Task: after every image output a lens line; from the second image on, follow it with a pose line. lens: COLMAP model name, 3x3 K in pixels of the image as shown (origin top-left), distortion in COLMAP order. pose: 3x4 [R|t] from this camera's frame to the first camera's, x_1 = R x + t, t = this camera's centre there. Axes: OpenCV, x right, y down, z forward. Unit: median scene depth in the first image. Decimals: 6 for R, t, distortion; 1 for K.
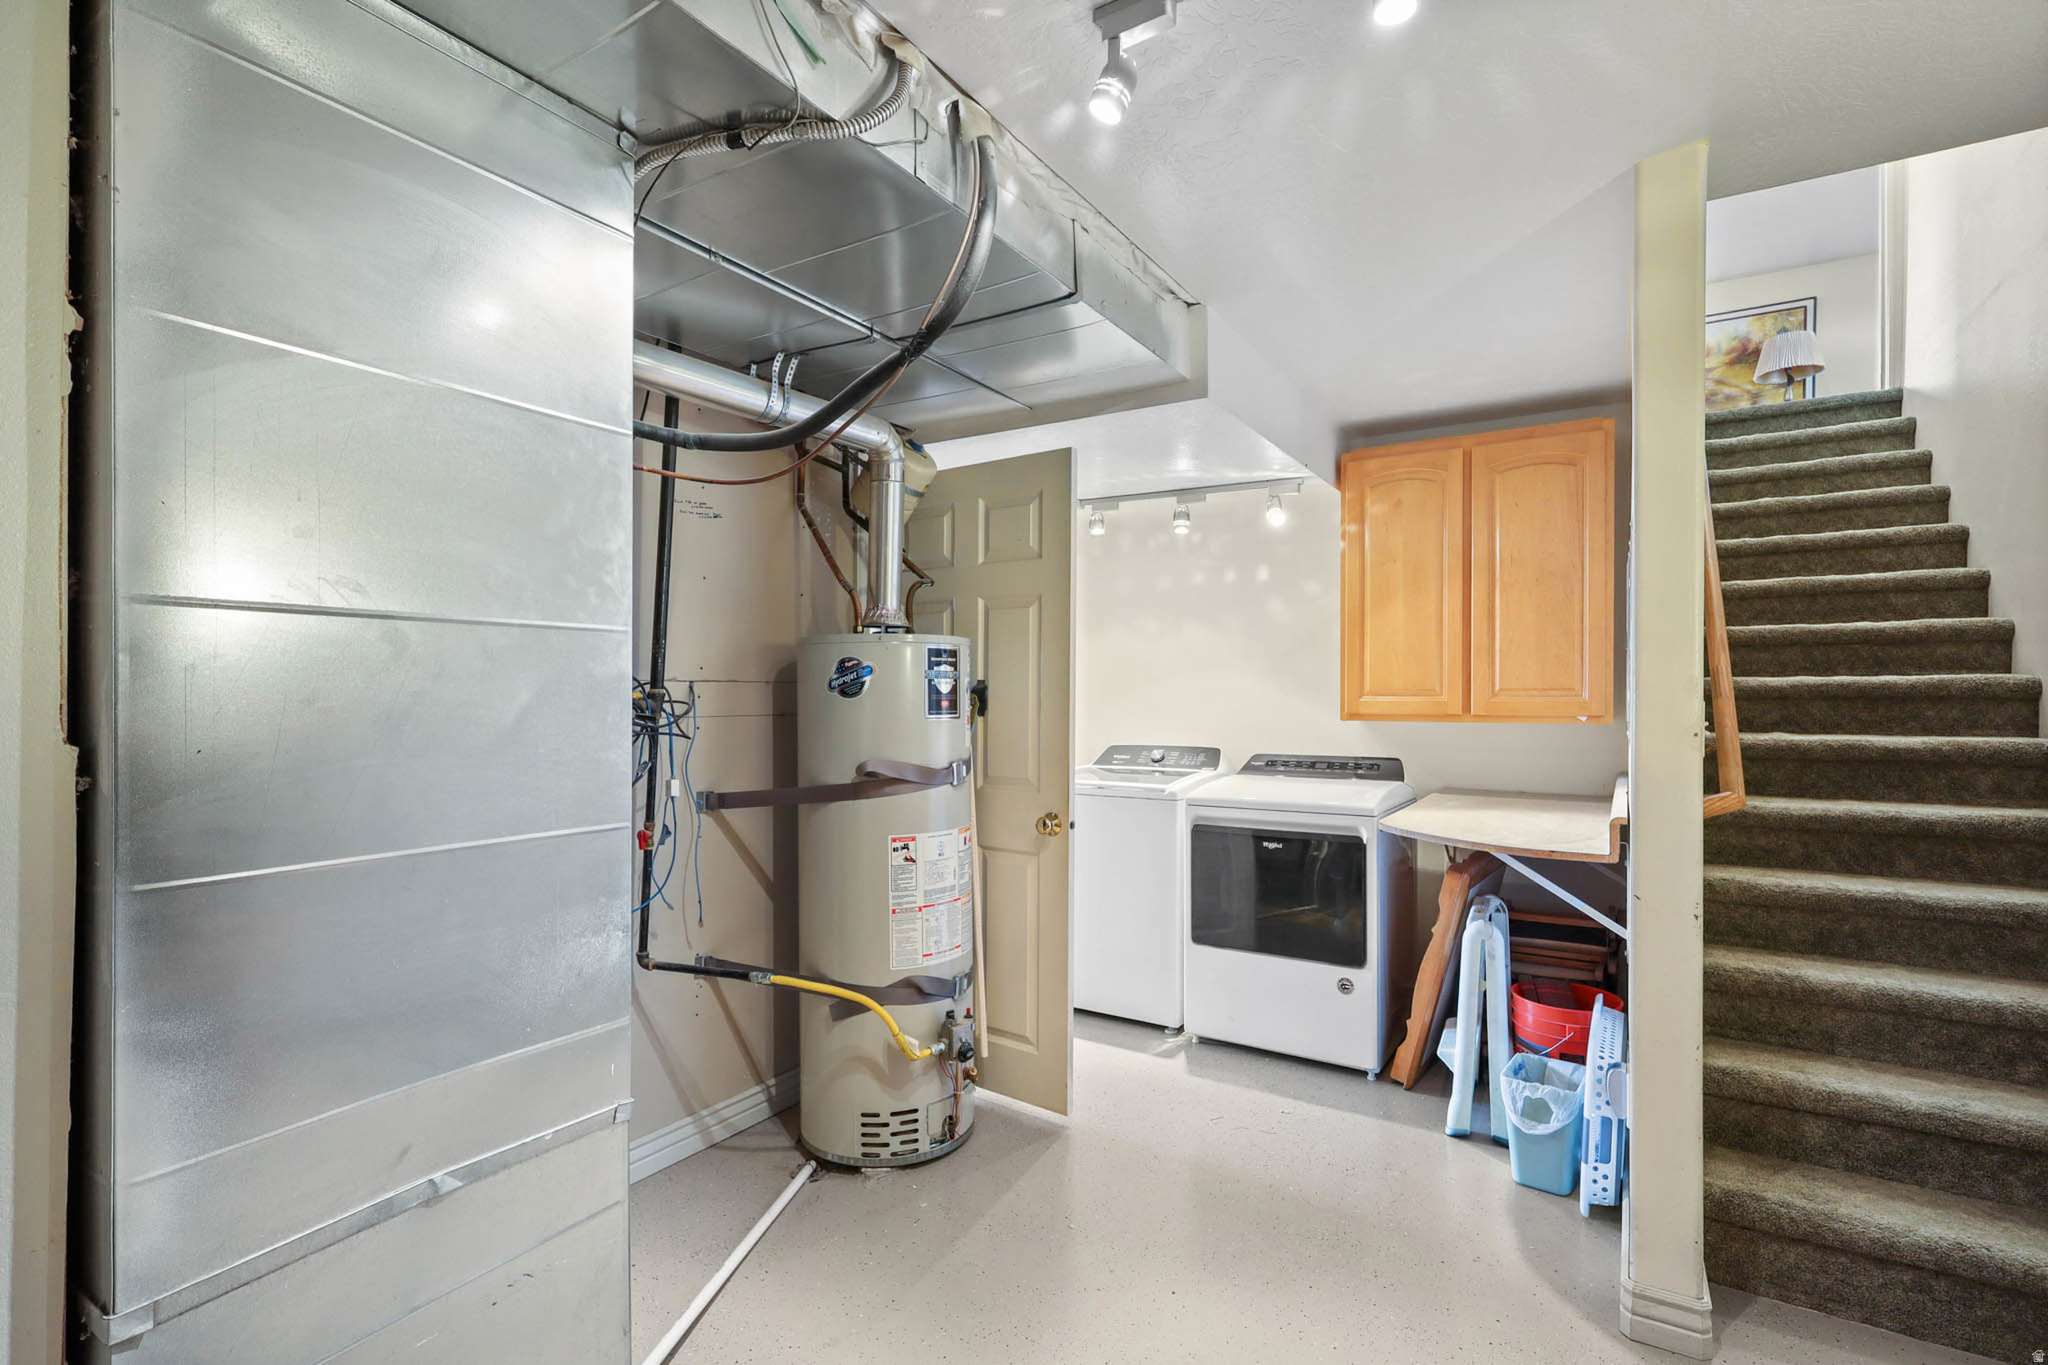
lens RADIAL K [[954.1, 0, 1029.3], [0, 954.1, 697.1], [0, 0, 1]] dist [-0.012532, 0.003476]
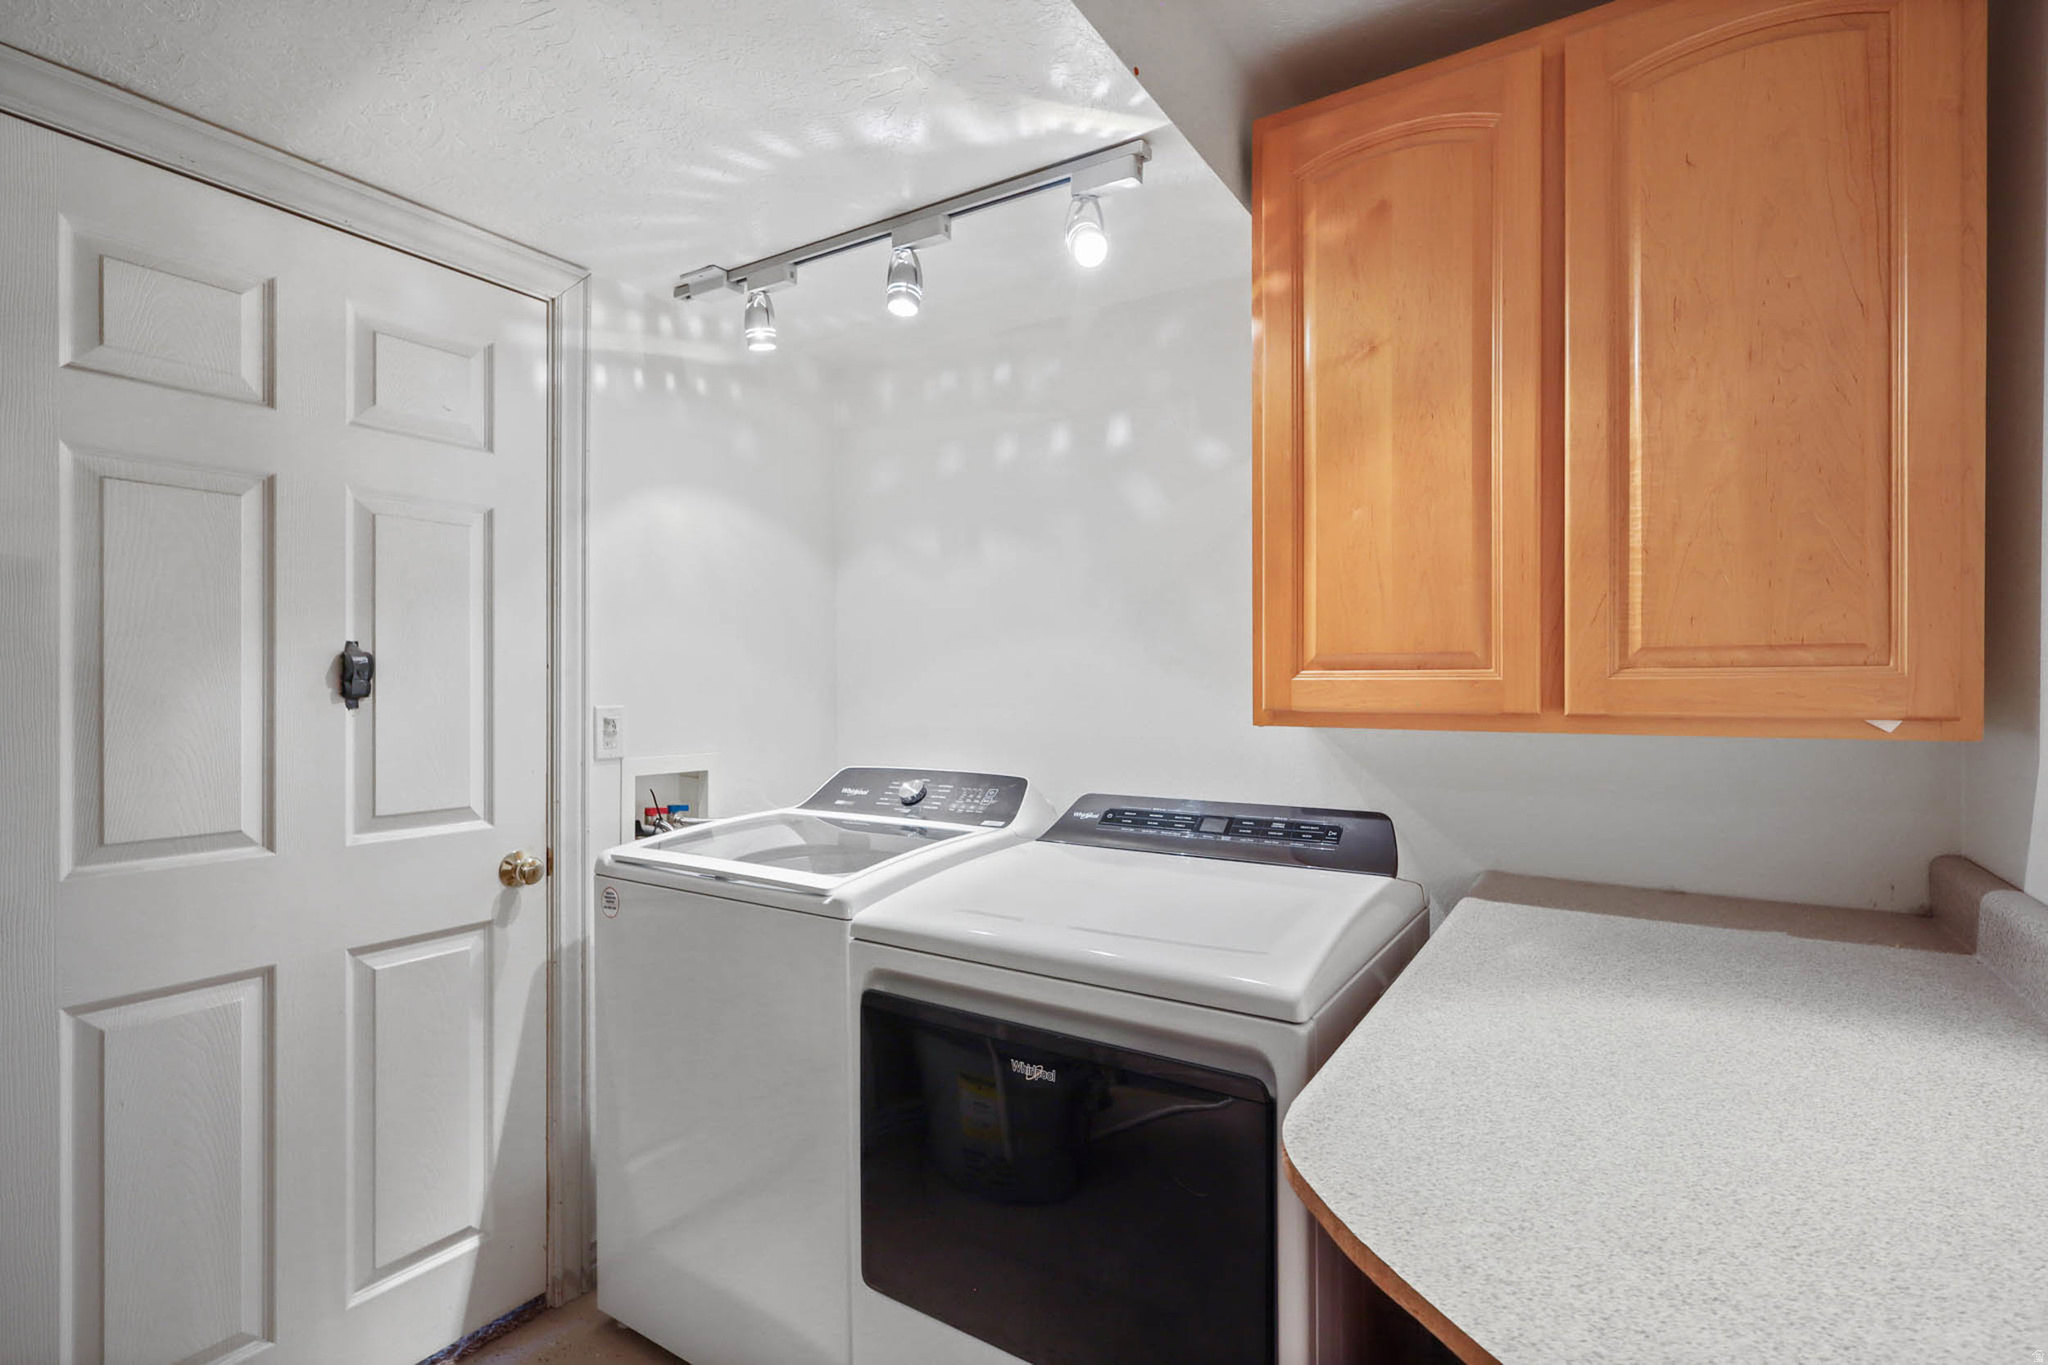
lens RADIAL K [[954.1, 0, 1024.5], [0, 954.1, 672.8], [0, 0, 1]] dist [-0.012532, 0.003476]
pose [[0.999883, -0.000906, -0.015299, 0.230442], [0.000744, 0.999943, -0.010636, 0.004456], [0.015308, 0.010623, 0.999826, 0.564855]]
